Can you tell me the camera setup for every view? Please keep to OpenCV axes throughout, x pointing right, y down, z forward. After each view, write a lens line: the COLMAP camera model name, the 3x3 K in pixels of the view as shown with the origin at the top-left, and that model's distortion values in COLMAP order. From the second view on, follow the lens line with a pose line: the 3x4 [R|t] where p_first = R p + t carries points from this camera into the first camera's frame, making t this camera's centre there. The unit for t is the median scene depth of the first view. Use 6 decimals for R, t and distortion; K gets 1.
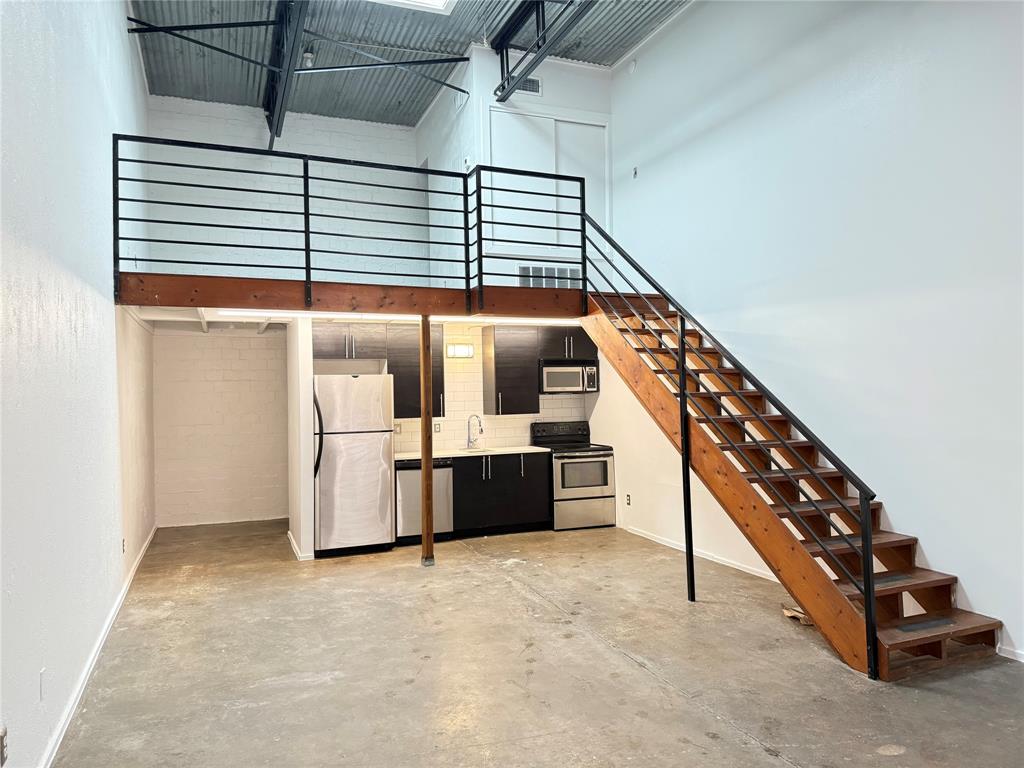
lens RADIAL K [[708.3, 0, 512.0], [0, 708.3, 384.0], [0, 0, 1]] dist [0.067641, 0.000161]
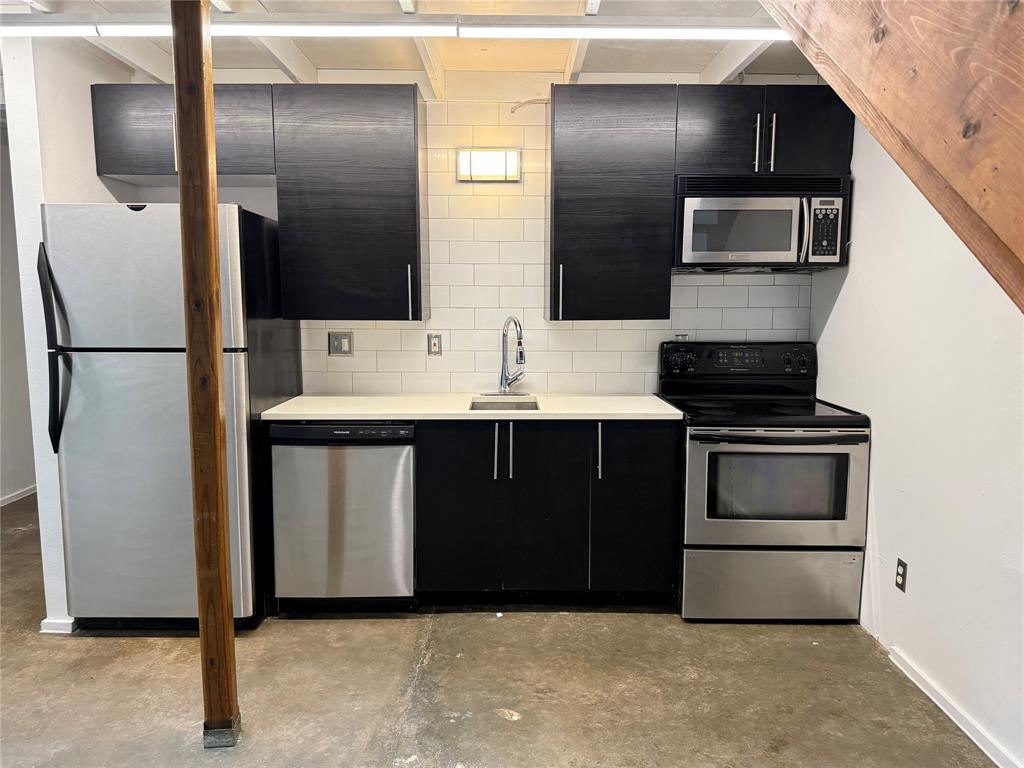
lens RADIAL K [[712.5, 0, 512.0], [0, 712.5, 384.0], [0, 0, 1]] dist [0.005300, -0.003214]
pose [[0.918865, 0.067161, -0.388814, 0.114863], [-0.009738, 0.988967, 0.147813, 0.019408], [0.394451, -0.132034, 0.909382, 0.601282]]
